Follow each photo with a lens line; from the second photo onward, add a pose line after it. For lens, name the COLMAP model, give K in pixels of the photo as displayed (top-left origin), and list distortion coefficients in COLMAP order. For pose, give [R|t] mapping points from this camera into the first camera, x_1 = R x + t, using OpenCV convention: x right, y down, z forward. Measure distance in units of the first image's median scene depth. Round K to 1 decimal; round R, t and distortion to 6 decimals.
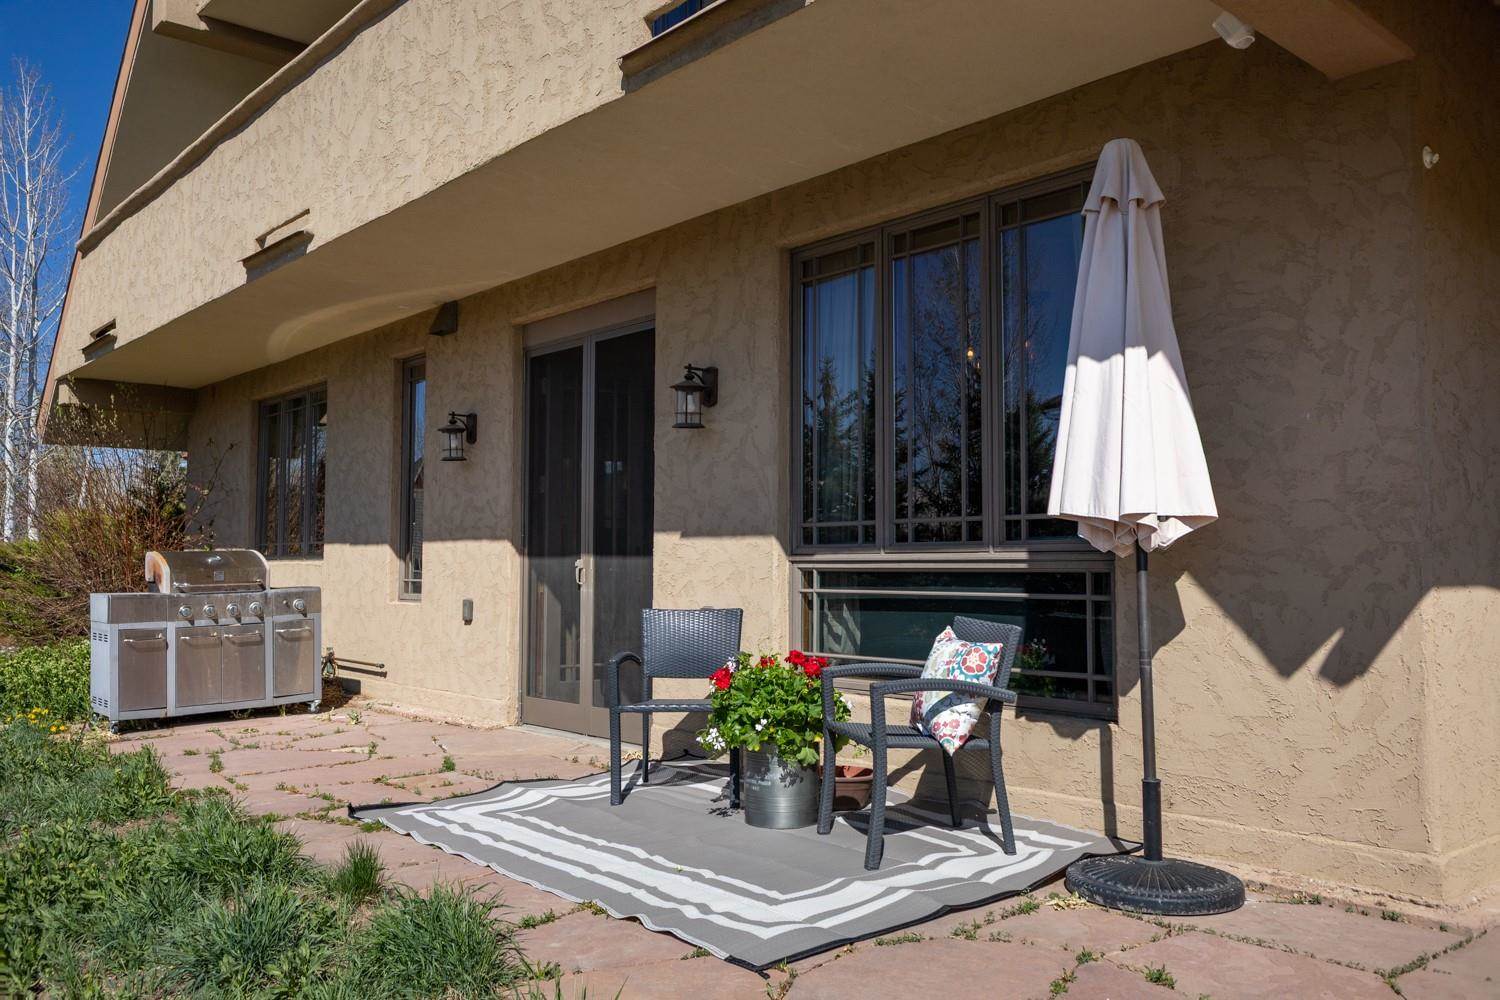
lens RADIAL K [[1194.0, 0, 742.9], [0, 1194.0, 499.9], [0, 0, 1]] dist [-0.010412, -0.014091]
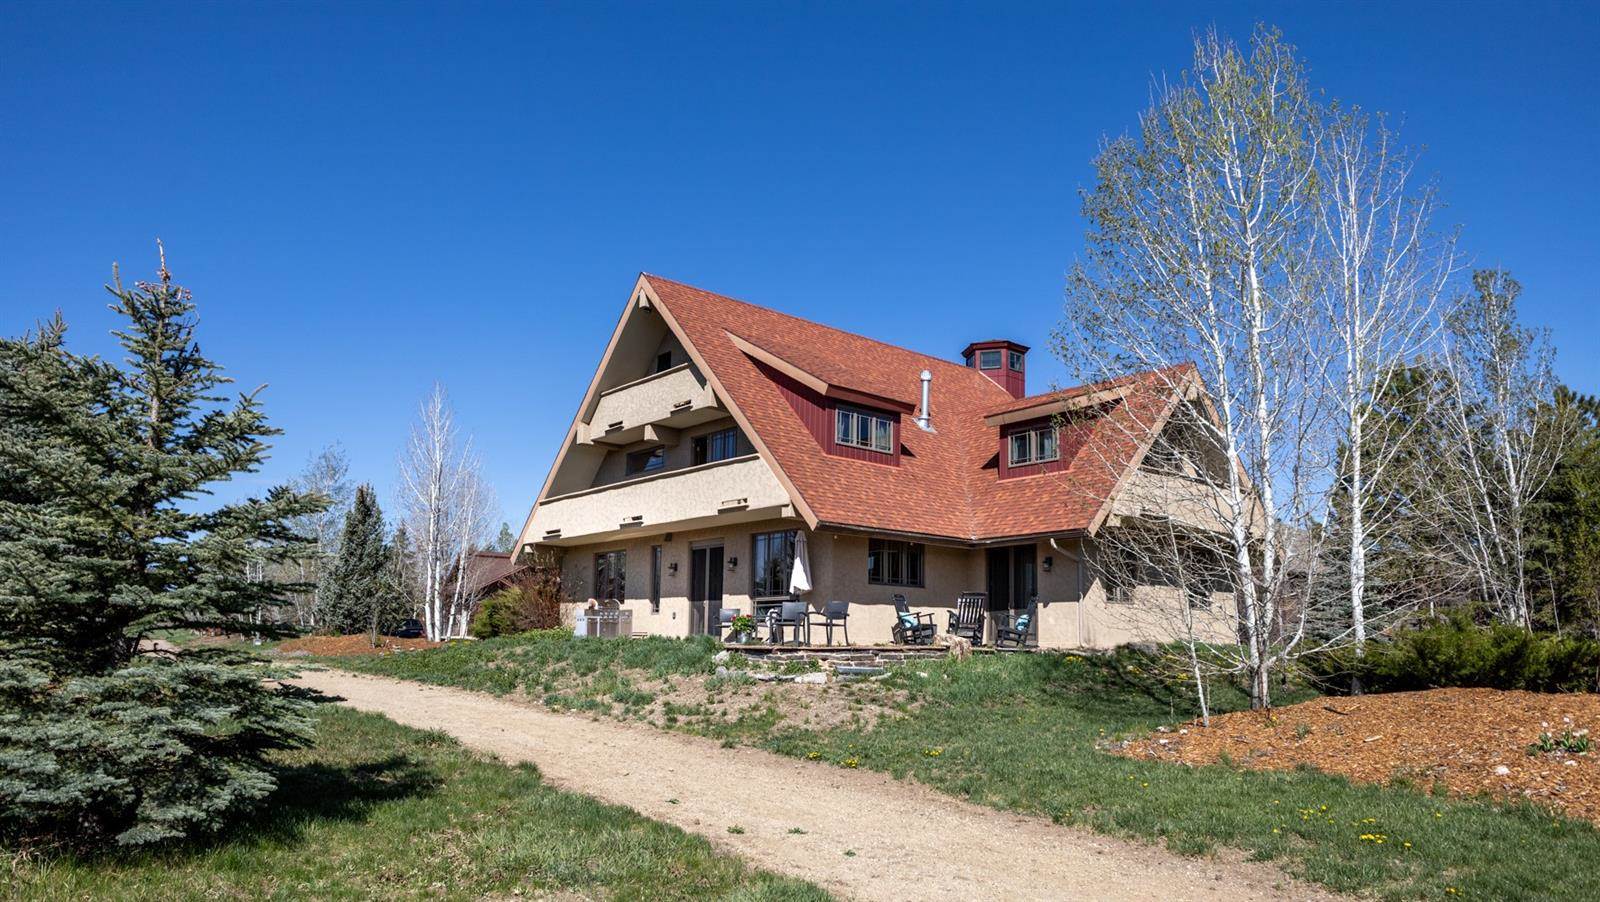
lens RADIAL K [[1176.7, 0, 795.3], [0, 1176.7, 459.7], [0, 0, 1]] dist [-0.052259, -0.000220]
pose [[0.999610, 0.012949, -0.024740, 0.315636], [-0.015755, 0.993033, -0.116781, 0.039538], [0.023056, 0.117125, 0.992850, -3.602293]]
